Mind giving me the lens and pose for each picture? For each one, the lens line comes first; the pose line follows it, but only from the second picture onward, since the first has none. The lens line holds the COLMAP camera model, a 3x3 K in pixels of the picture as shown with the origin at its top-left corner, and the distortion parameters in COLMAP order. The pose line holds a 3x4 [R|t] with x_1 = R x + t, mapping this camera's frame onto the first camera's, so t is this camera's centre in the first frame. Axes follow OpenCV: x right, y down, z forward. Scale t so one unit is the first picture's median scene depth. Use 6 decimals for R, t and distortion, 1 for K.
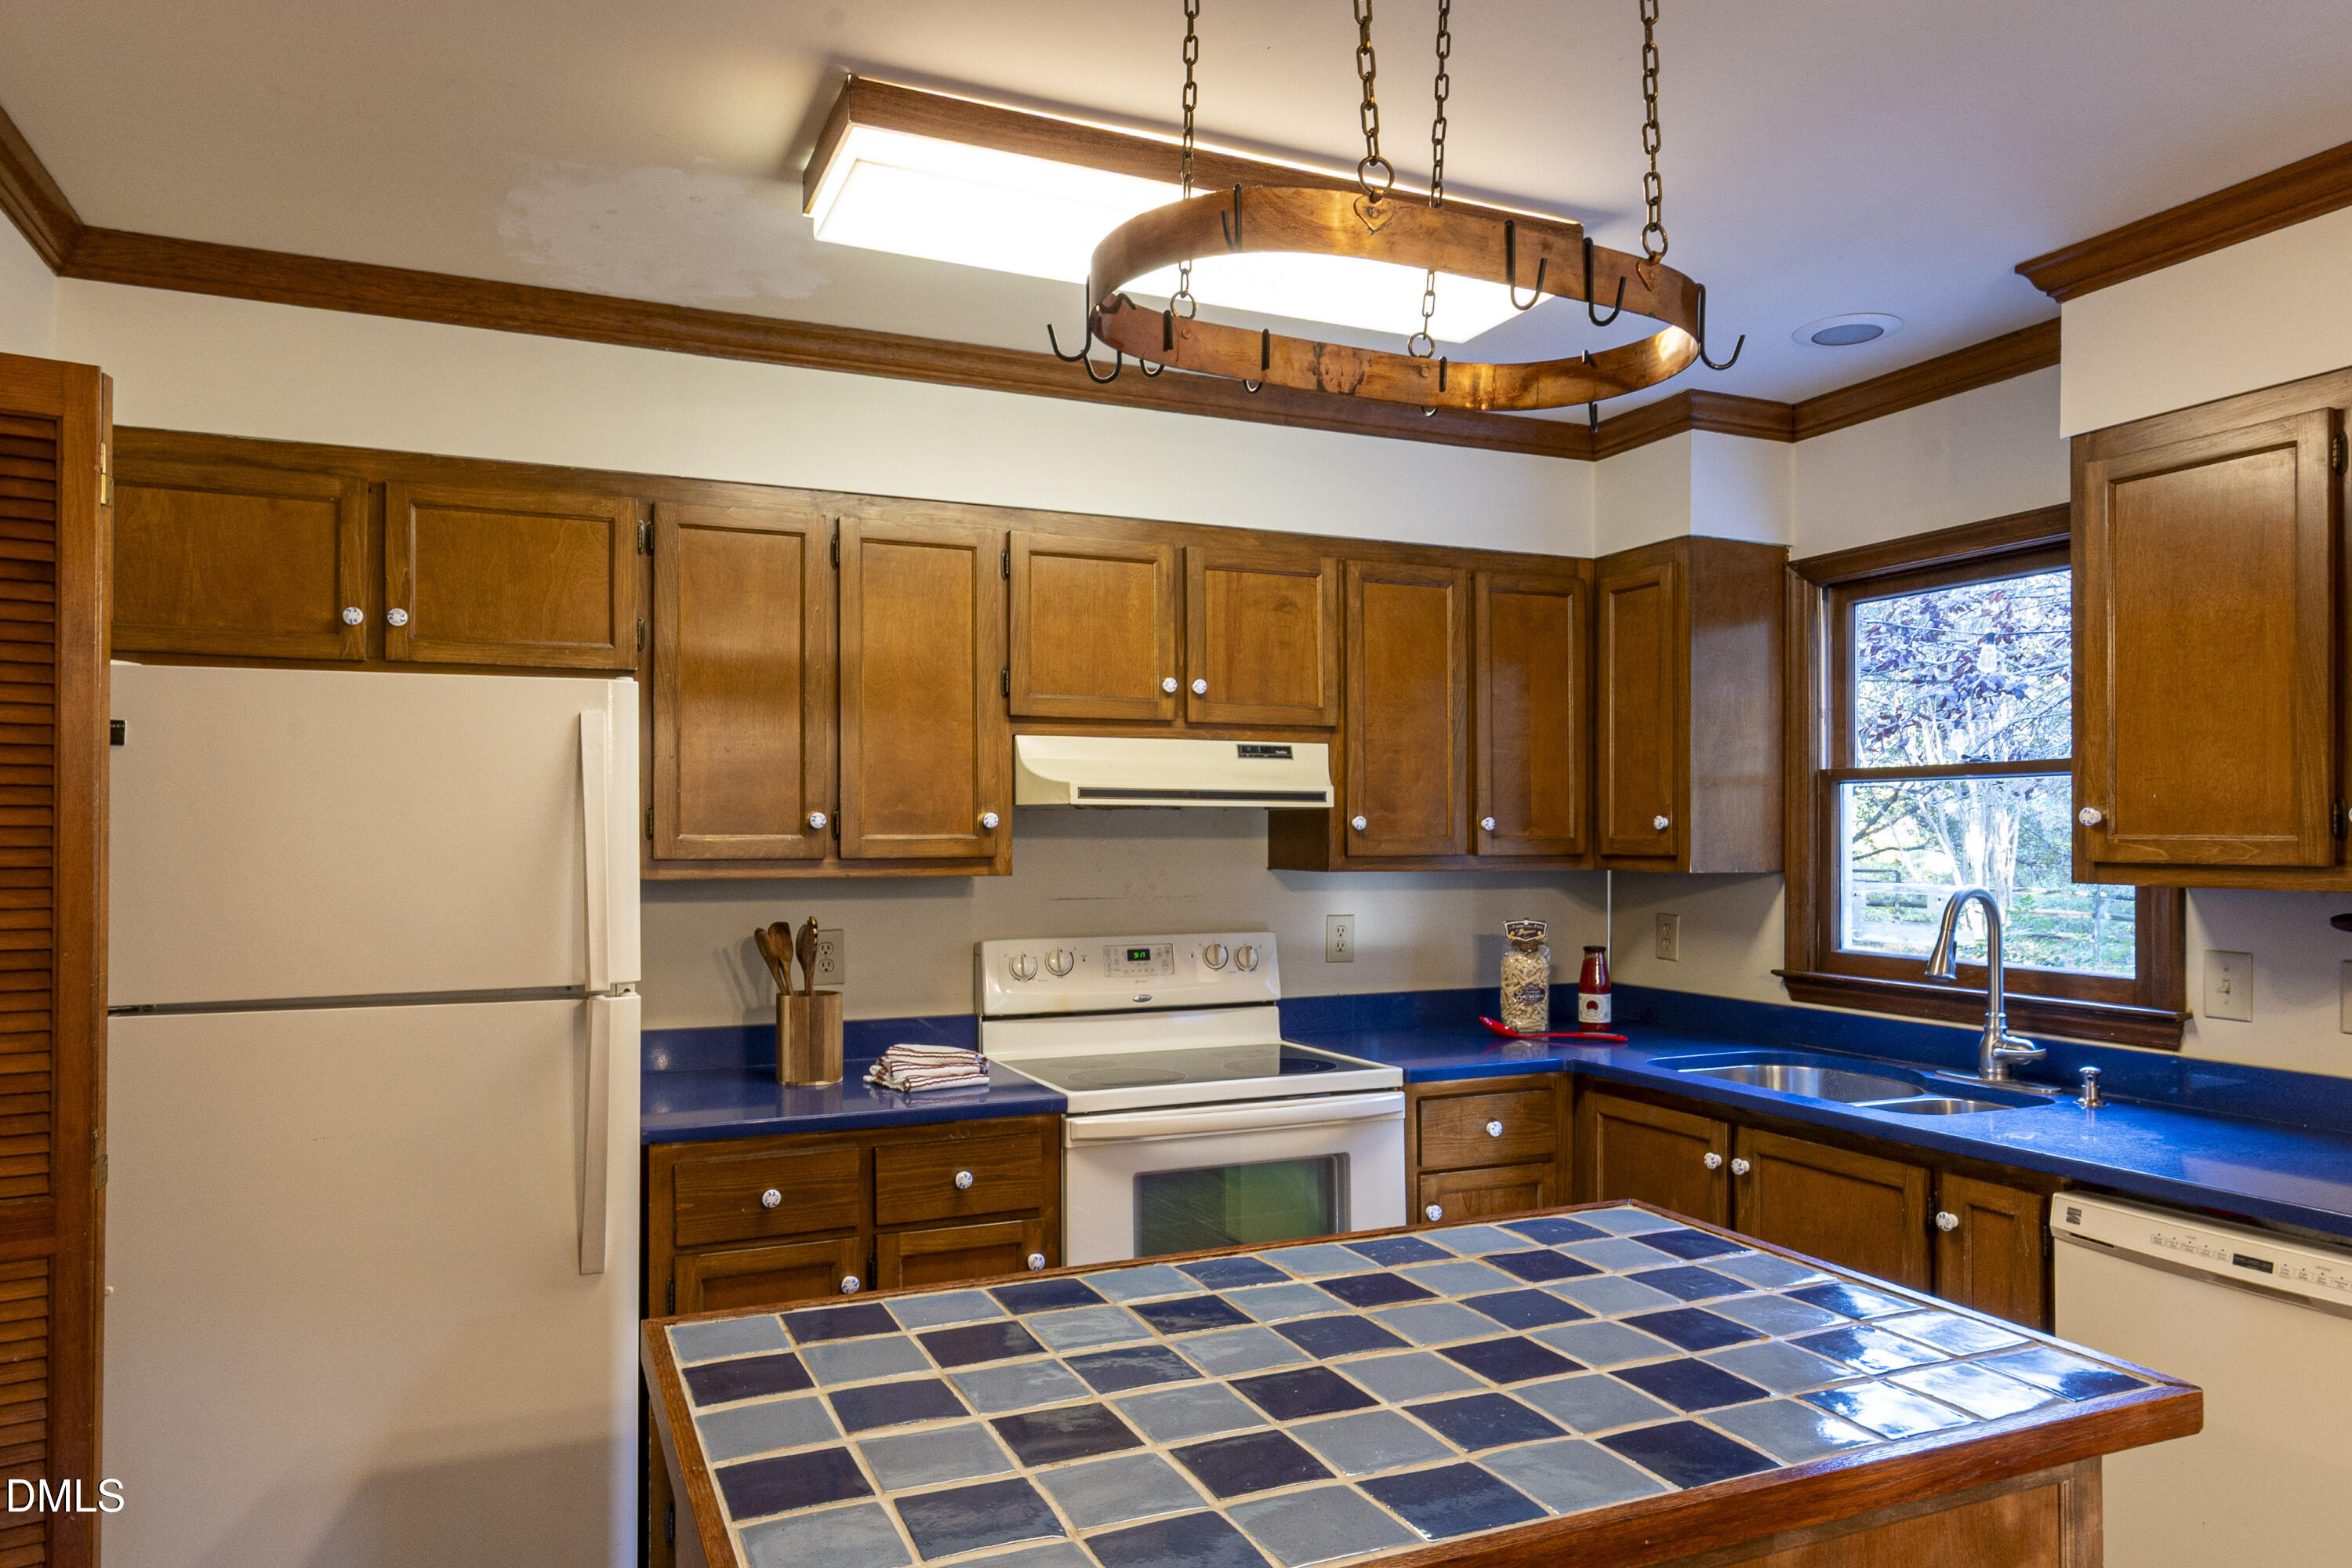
lens RADIAL K [[1522.1, 0, 1177.0], [0, 1522.1, 797.9], [0, 0, 1]] dist [0.003677, 0.003843]
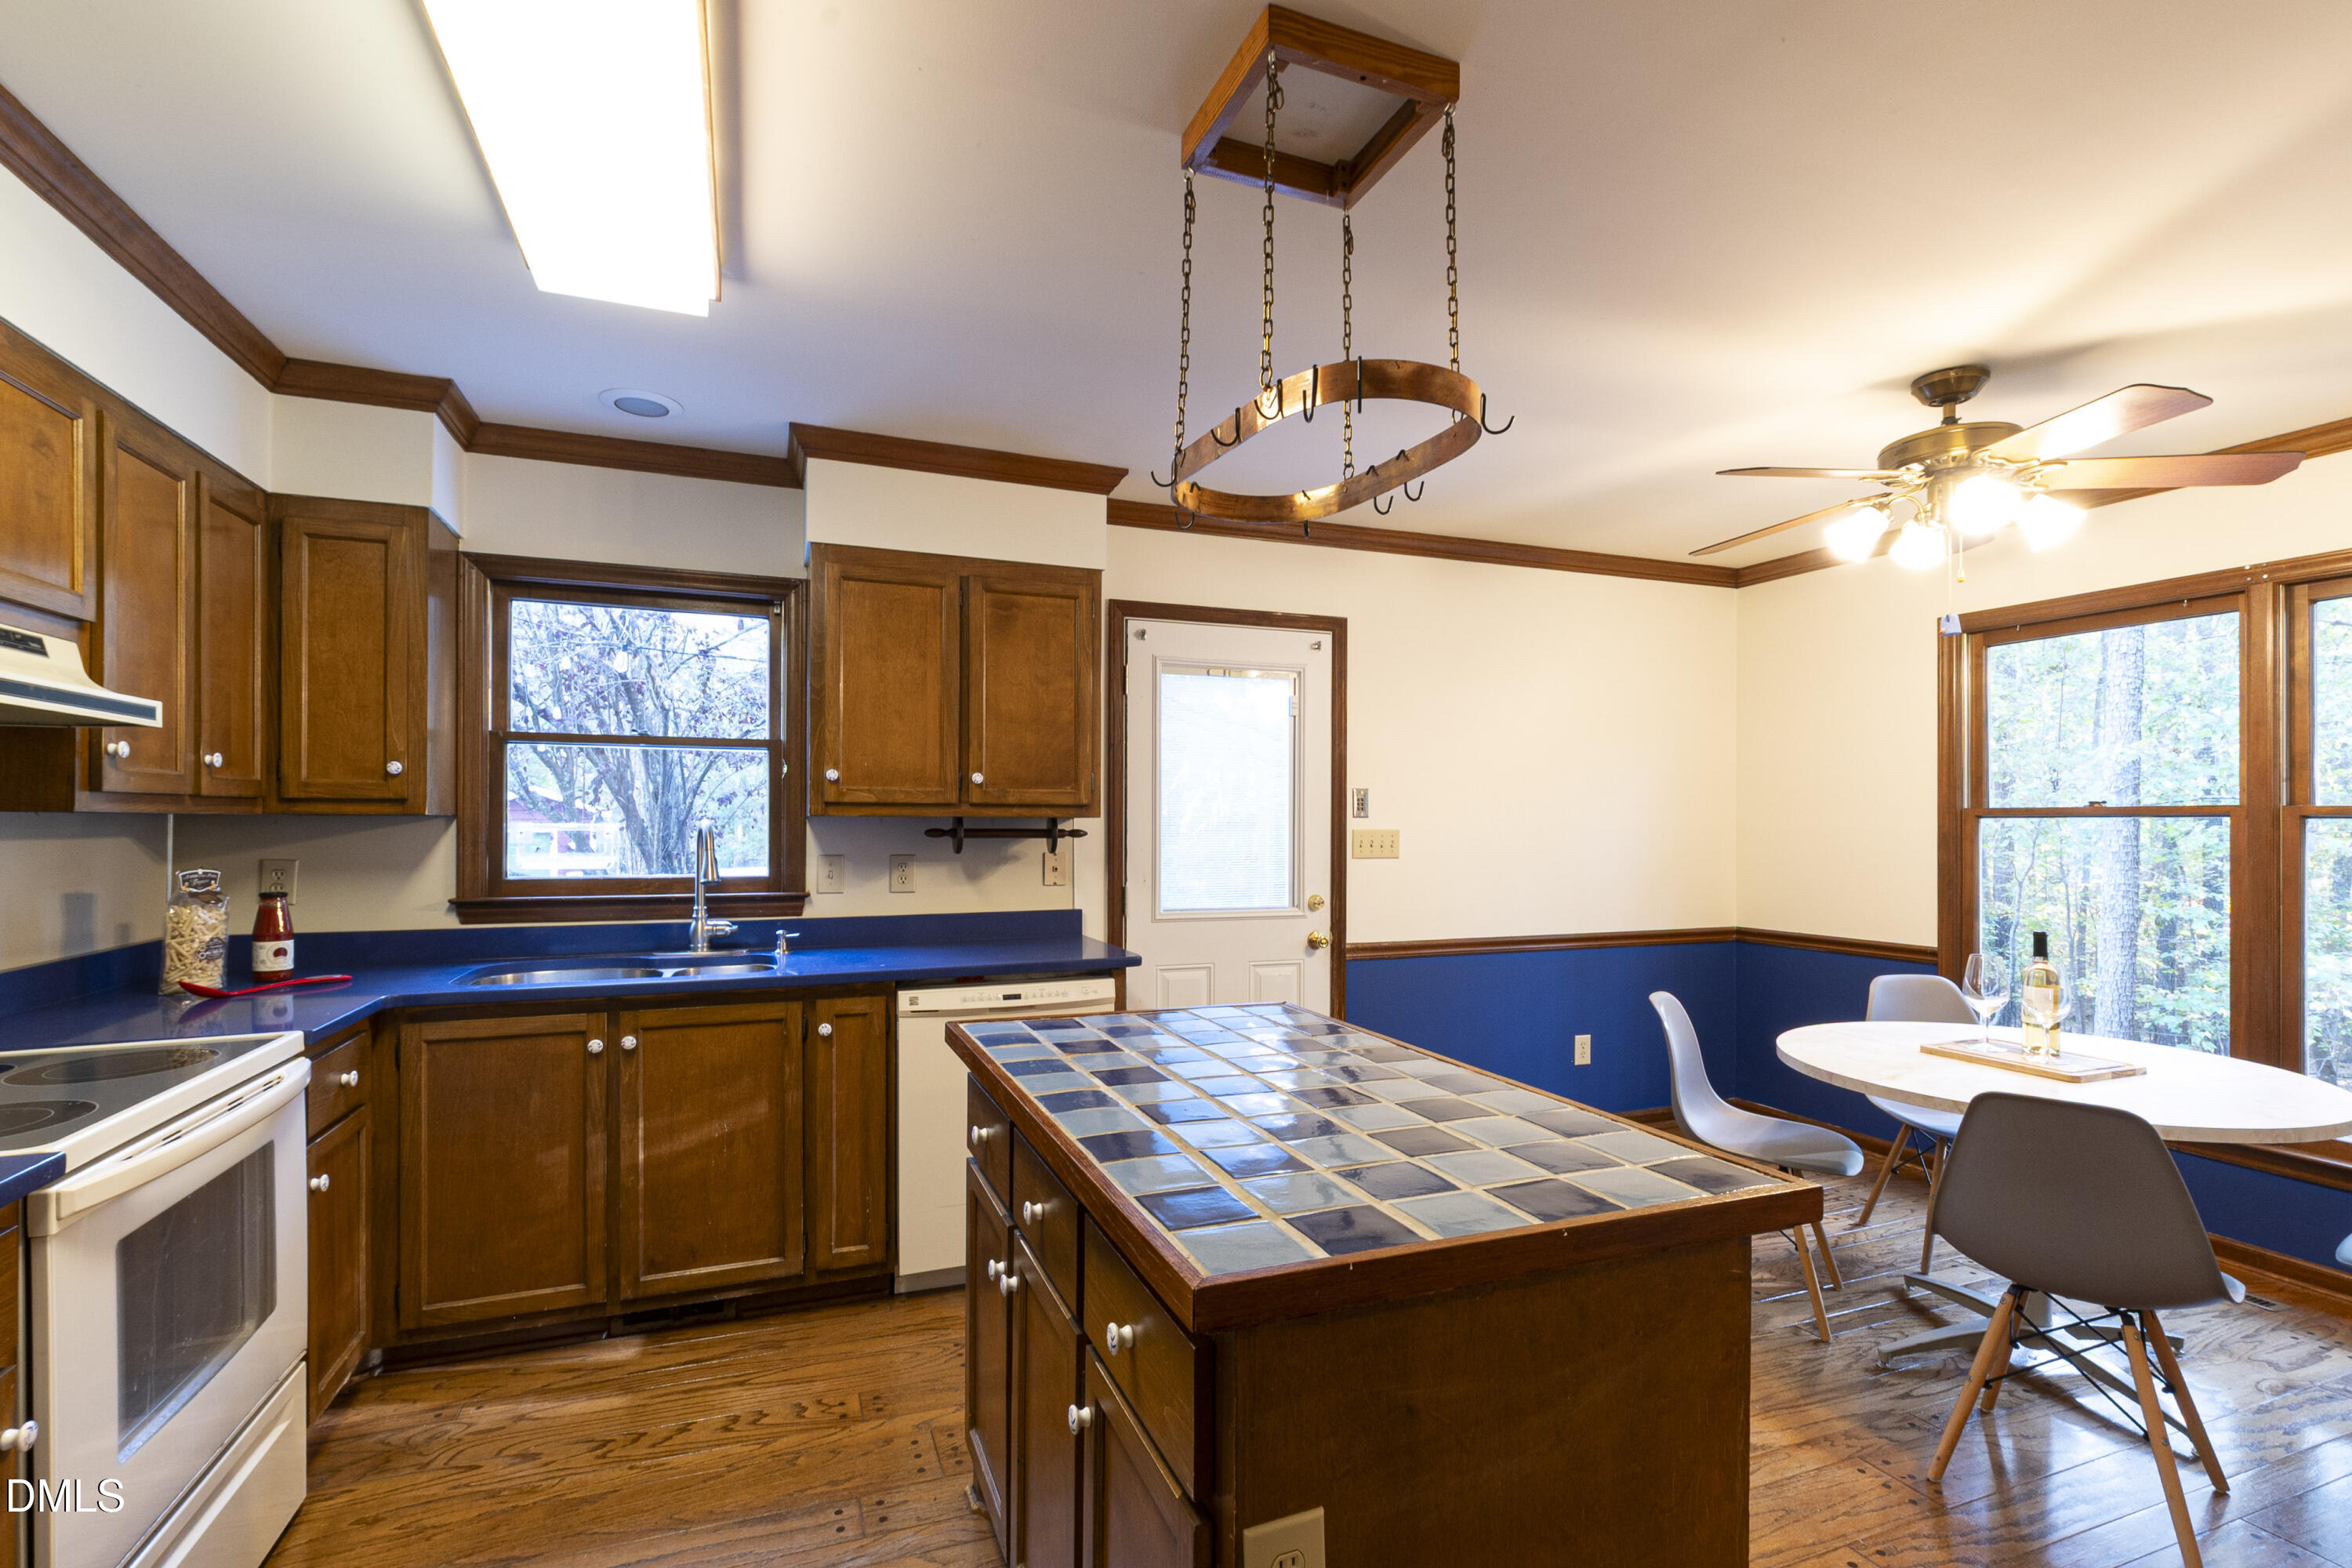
lens RADIAL K [[1062.7, 0, 1173.1], [0, 1062.7, 806.2], [0, 0, 1]] dist [0.004570, 0.000097]
pose [[0.051099, 0.012296, 0.998618, -0.426072], [-0.028121, 0.999545, -0.010869, 0.038158], [-0.998298, -0.027526, 0.051422, 0.446281]]
